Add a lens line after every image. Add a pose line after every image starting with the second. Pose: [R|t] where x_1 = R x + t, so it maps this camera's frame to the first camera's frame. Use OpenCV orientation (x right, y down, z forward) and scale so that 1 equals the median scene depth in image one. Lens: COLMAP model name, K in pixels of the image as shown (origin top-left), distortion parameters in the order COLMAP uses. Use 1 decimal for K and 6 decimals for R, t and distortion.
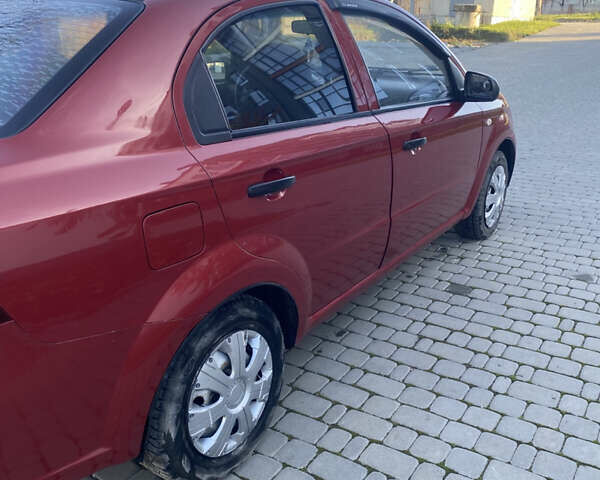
lens RADIAL K [[609.6, 0, 300.0], [0, 609.6, 232.9], [0, 0, 1]] dist [0.020282, -0.006119]
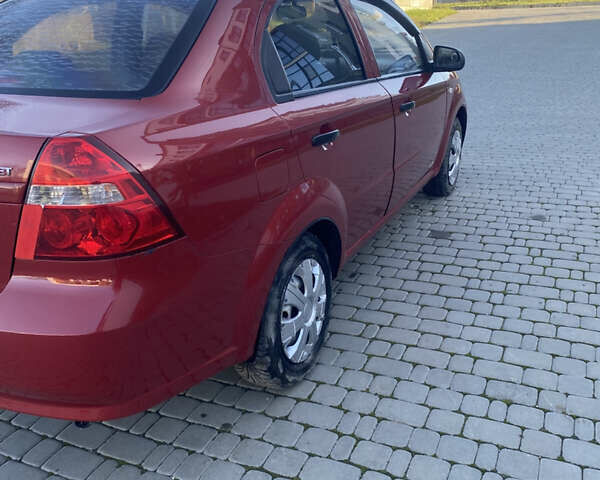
lens RADIAL K [[602.4, 0, 300.0], [0, 602.4, 240.0], [0, 0, 1]] dist [0.106059, -0.235960]
pose [[0.988311, -0.080585, 0.129415, -0.212801], [0.078032, 0.996645, 0.024687, 0.073839], [-0.130970, -0.014300, 0.991283, -0.154894]]
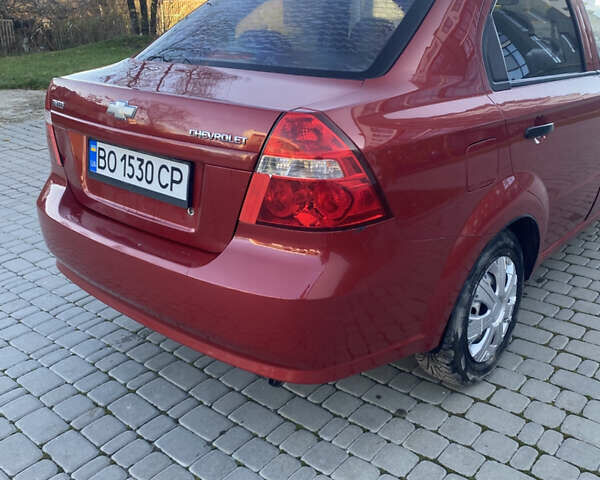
lens RADIAL K [[602.4, 0, 300.0], [0, 602.4, 240.0], [0, 0, 1]] dist [0.106059, -0.235960]
pose [[0.991599, 0.034748, -0.124594, -0.270813], [-0.030354, 0.998855, 0.036989, 0.078983], [0.125736, -0.032896, 0.991518, -0.156258]]
